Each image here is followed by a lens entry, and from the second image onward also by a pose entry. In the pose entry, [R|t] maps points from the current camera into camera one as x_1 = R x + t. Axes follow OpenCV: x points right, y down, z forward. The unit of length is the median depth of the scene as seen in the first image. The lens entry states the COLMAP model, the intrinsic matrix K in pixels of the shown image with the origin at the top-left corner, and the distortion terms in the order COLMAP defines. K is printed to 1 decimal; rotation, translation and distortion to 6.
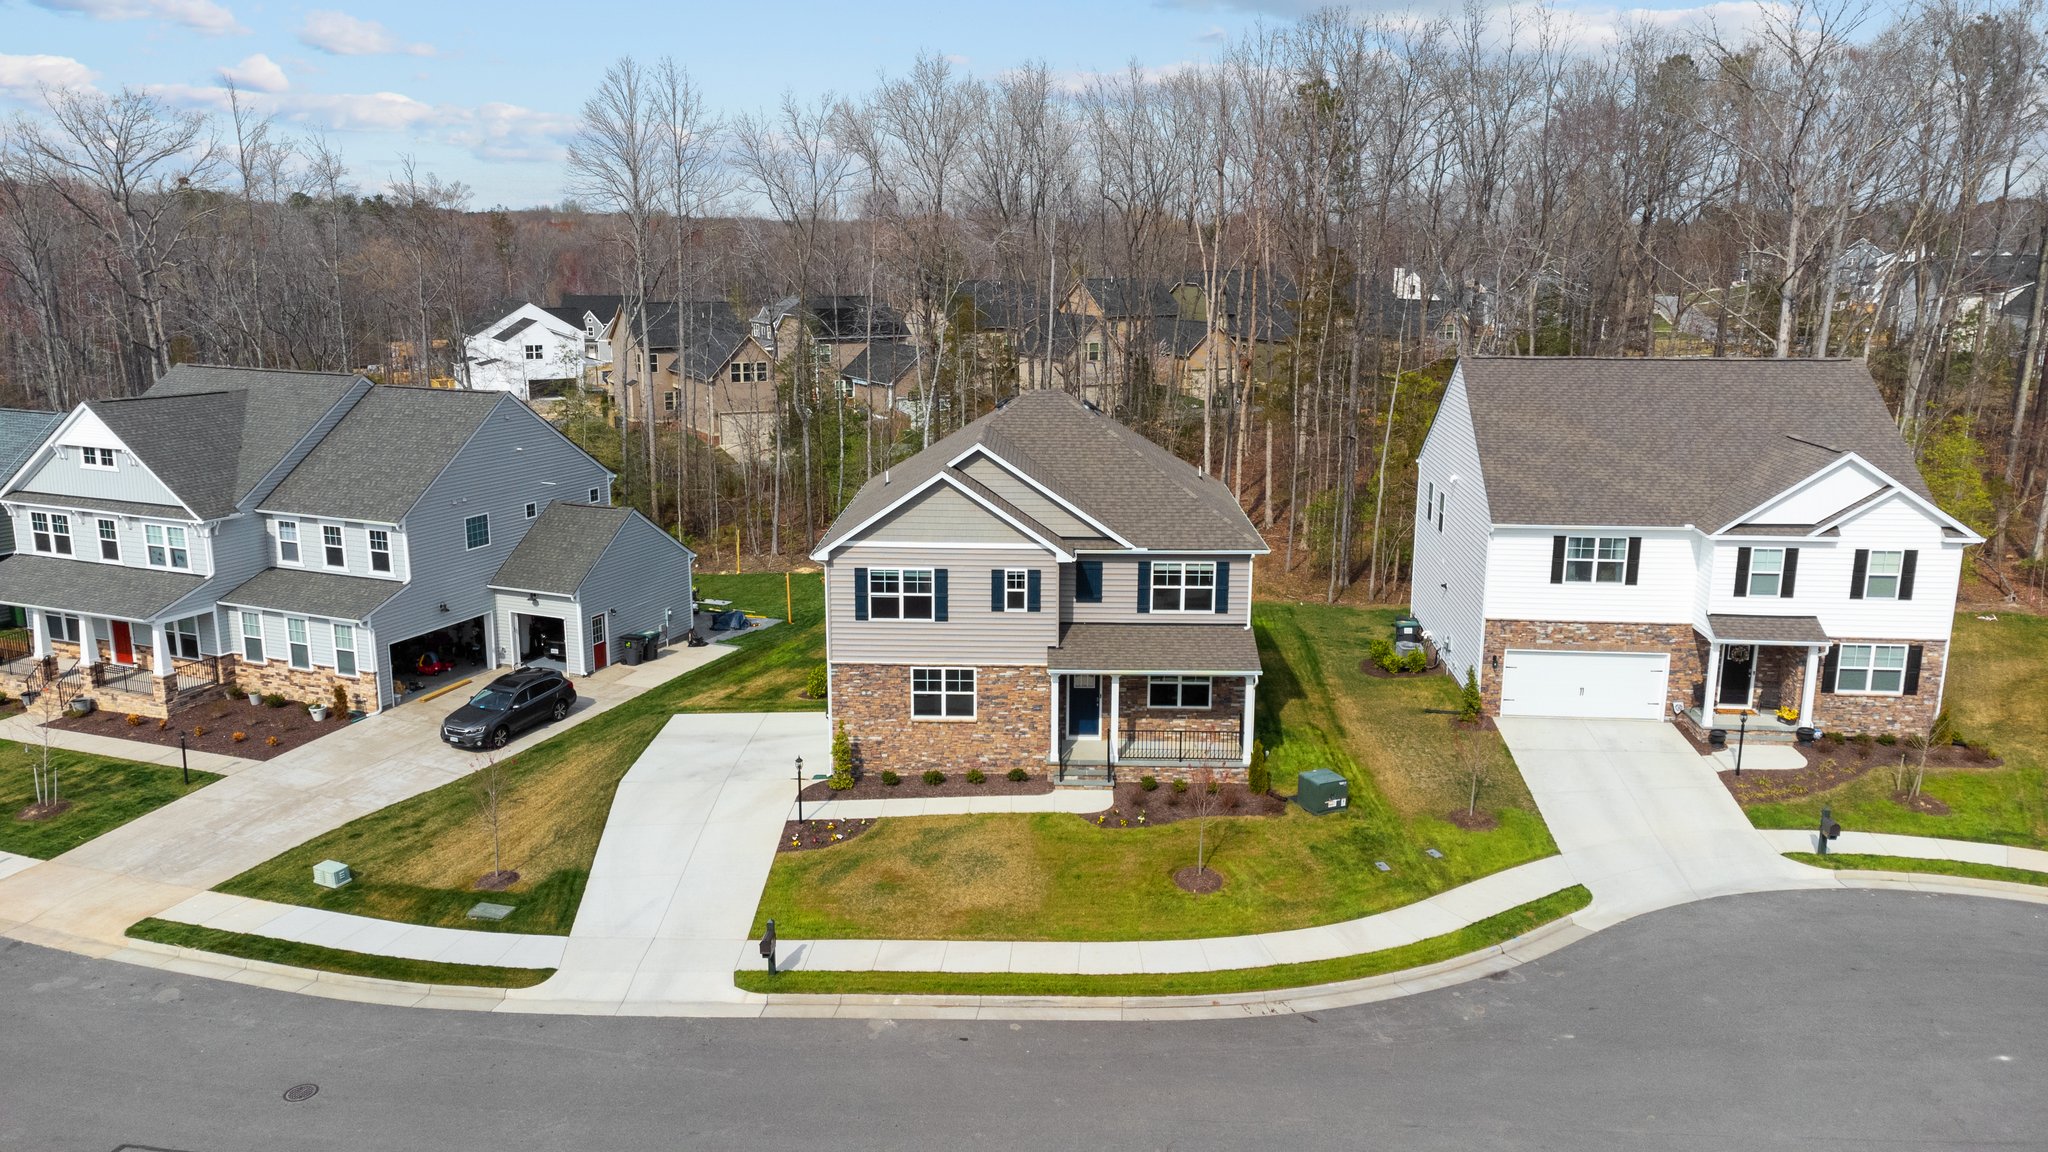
lens RADIAL K [[1507.5, 0, 1024.0], [0, 1507.5, 576.0], [0, 0, 1]] dist [0.059998, -0.002162]
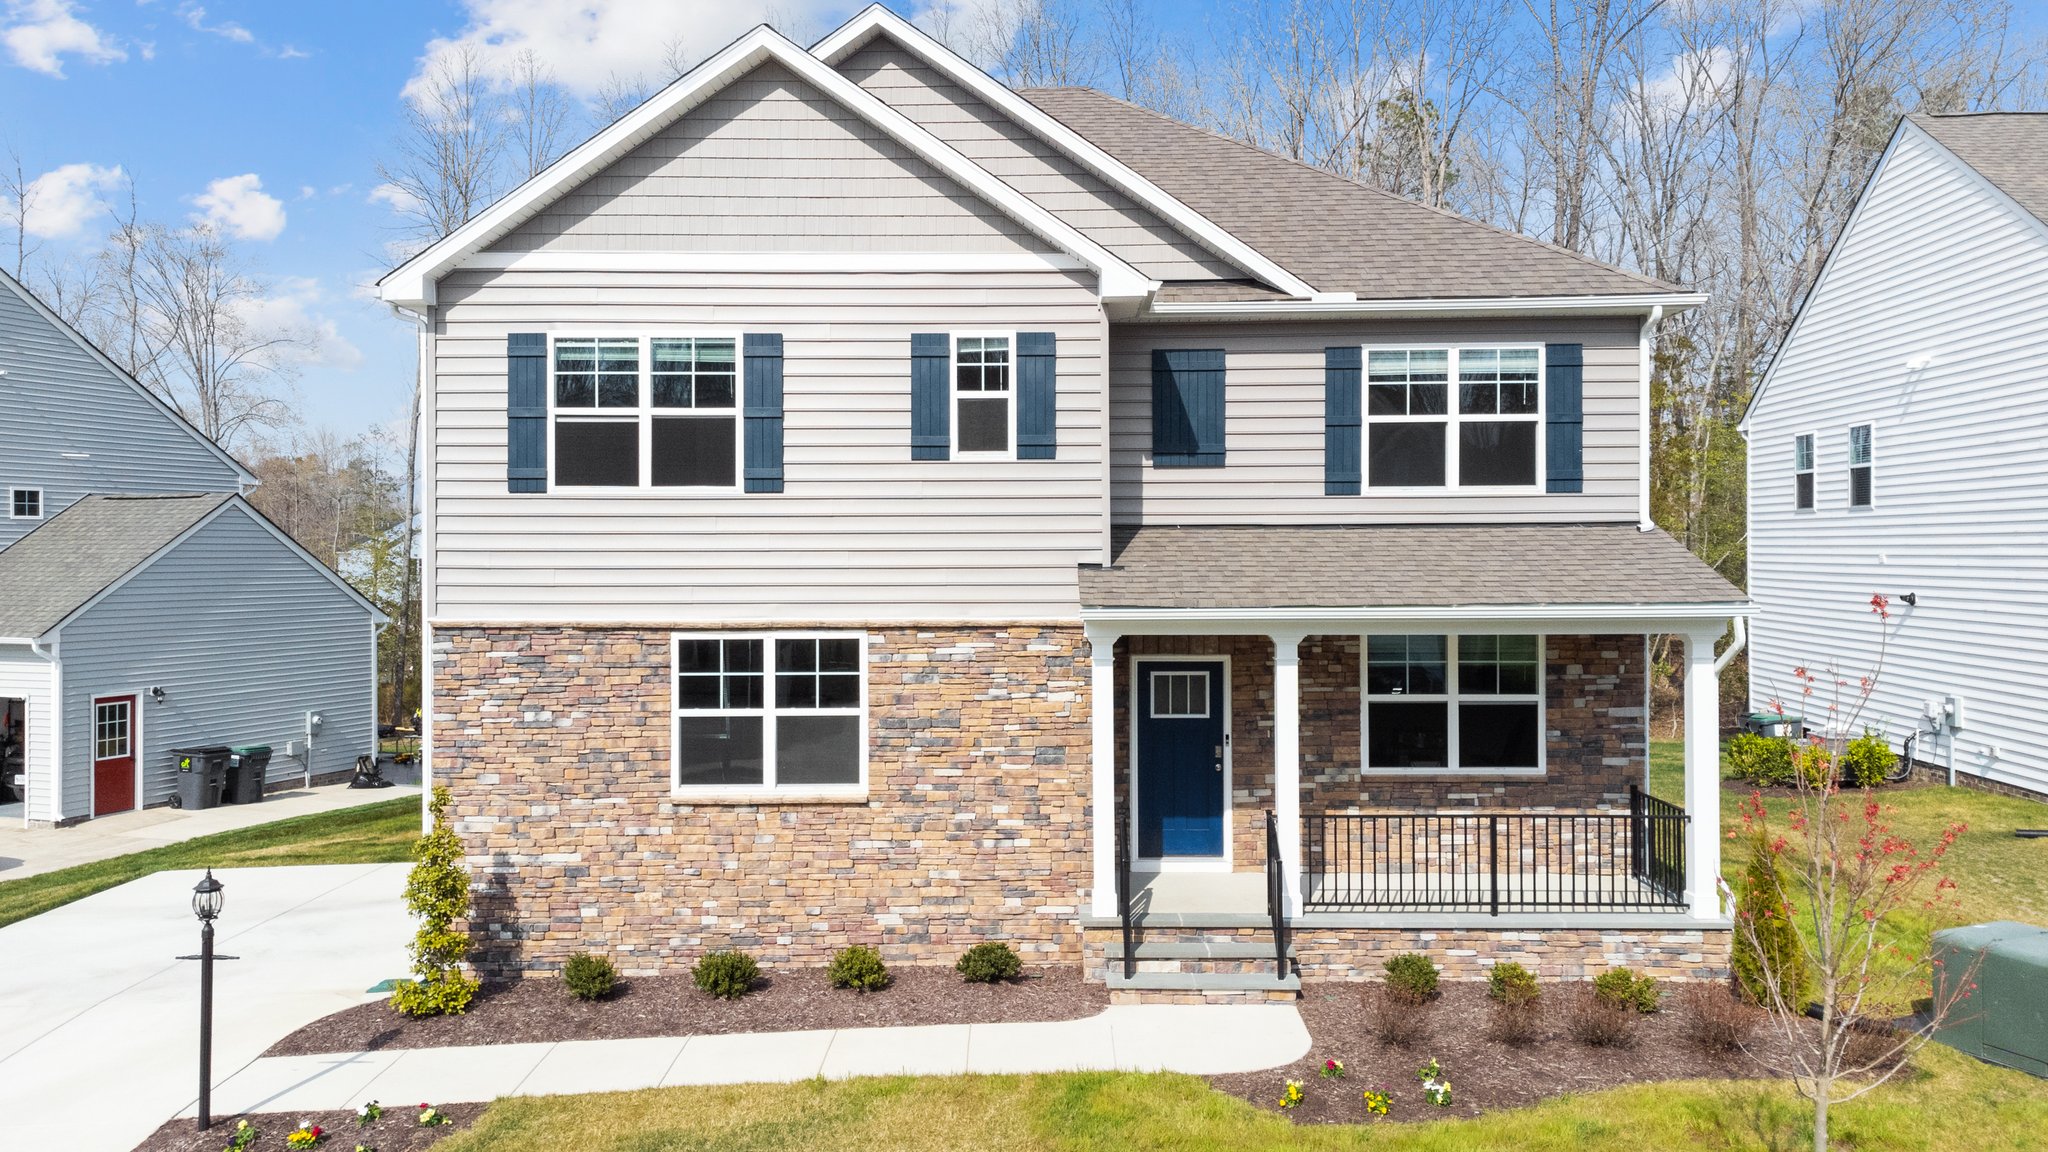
lens RADIAL K [[1532.7, 0, 1028.2], [0, 1532.7, 560.6], [0, 0, 1]] dist [0.059561, -0.001764]
pose [[0.999932, -0.008102, 0.008393, 0.001600], [0.009699, 0.977171, -0.212235, 0.118163], [-0.006482, 0.212302, 0.977183, 0.662476]]
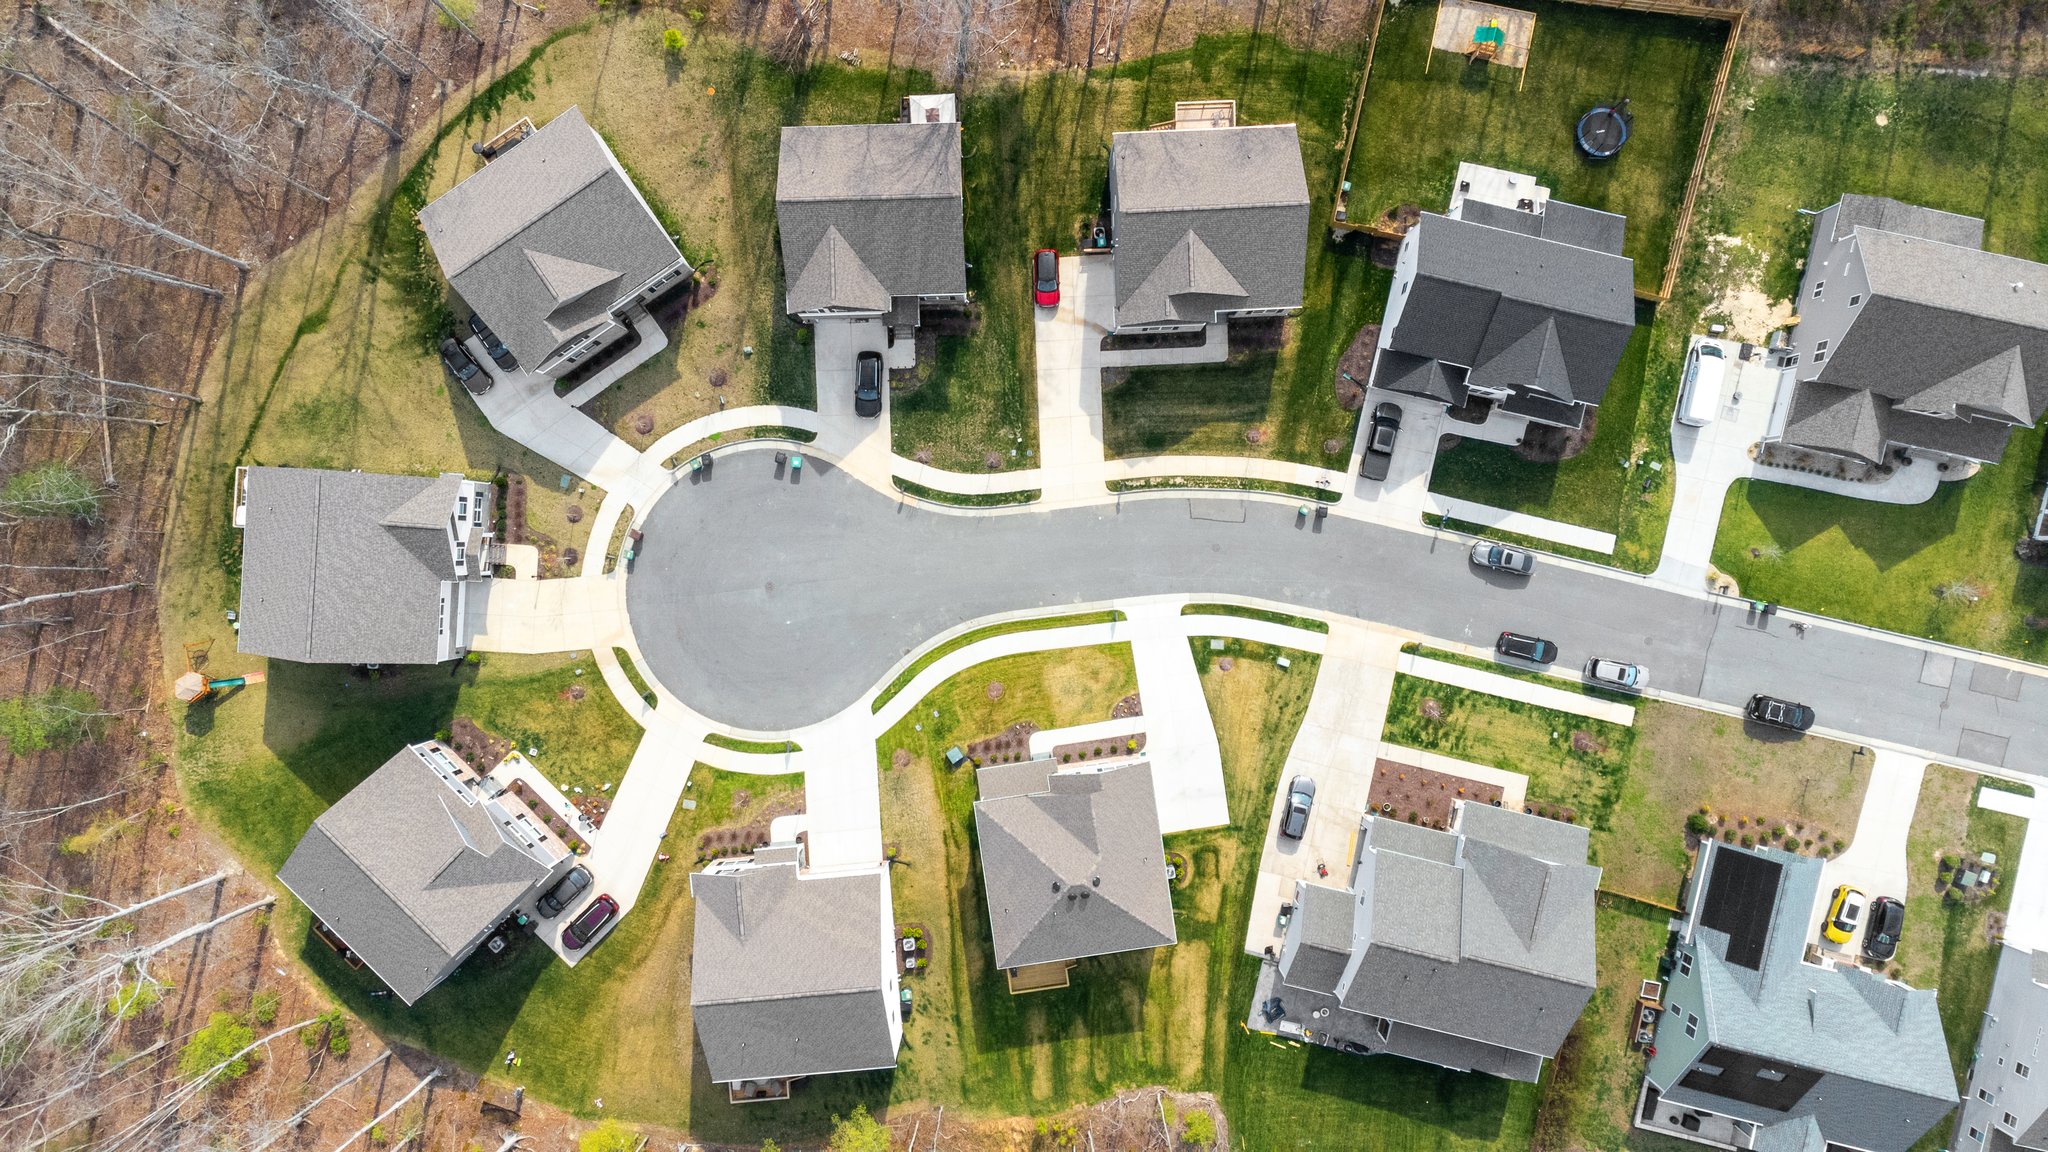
lens RADIAL K [[1532.7, 0, 1028.2], [0, 1532.7, 560.6], [0, 0, 1]] dist [0.059561, -0.001764]
pose [[-0.986156, 0.165821, -0.000817, 0.007767], [-0.039060, -0.227497, 0.972995, -2.410698], [0.161157, 0.959556, 0.230824, 0.033427]]
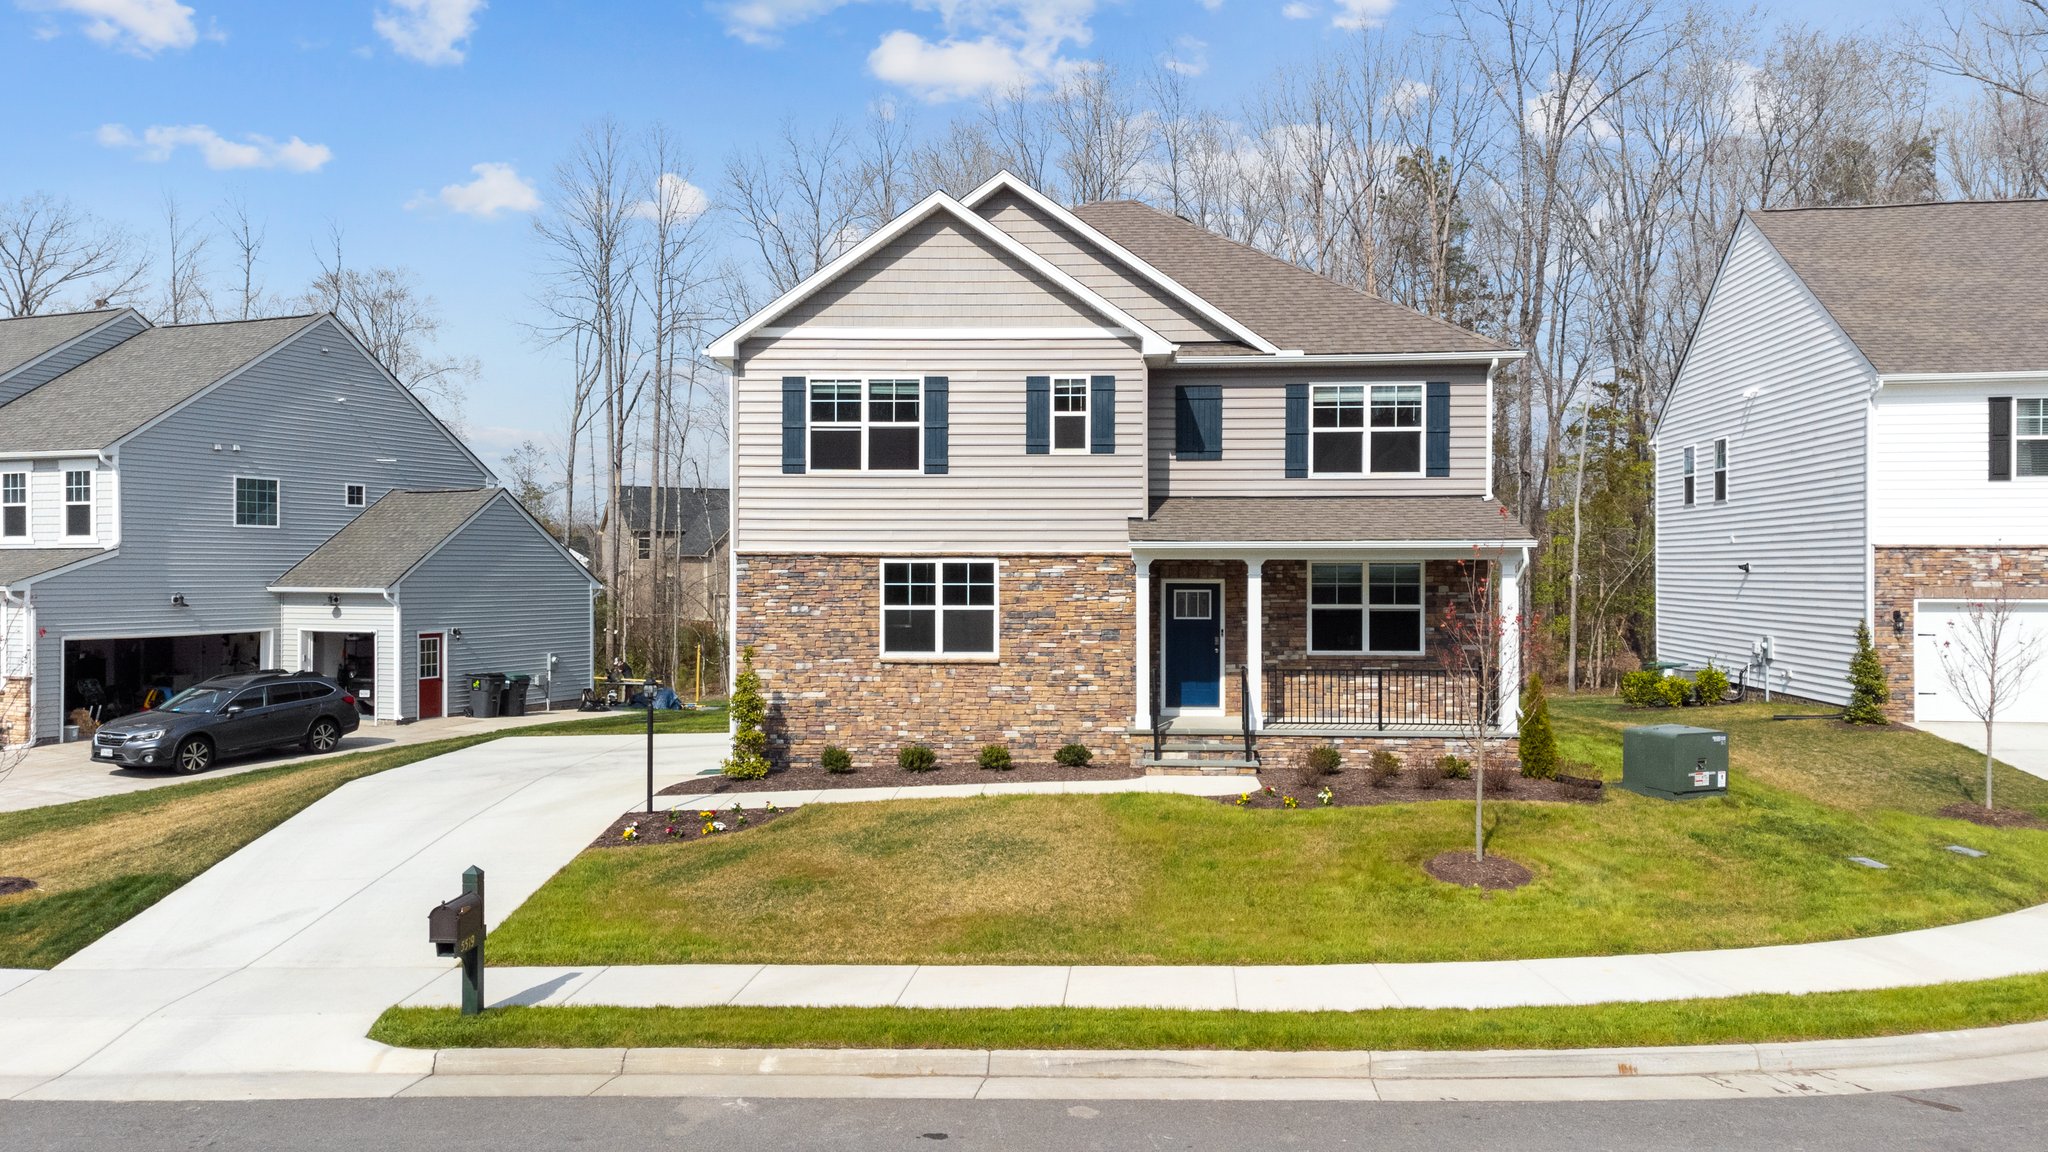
lens RADIAL K [[1517.7, 0, 1024.0], [0, 1517.7, 576.0], [0, 0, 1]] dist [0.044716, 0.006348]
pose [[0.999591, -0.002996, -0.028450, -0.006642], [-0.003215, 0.976442, -0.215756, 0.186435], [0.028426, 0.215759, 0.976033, 0.461125]]
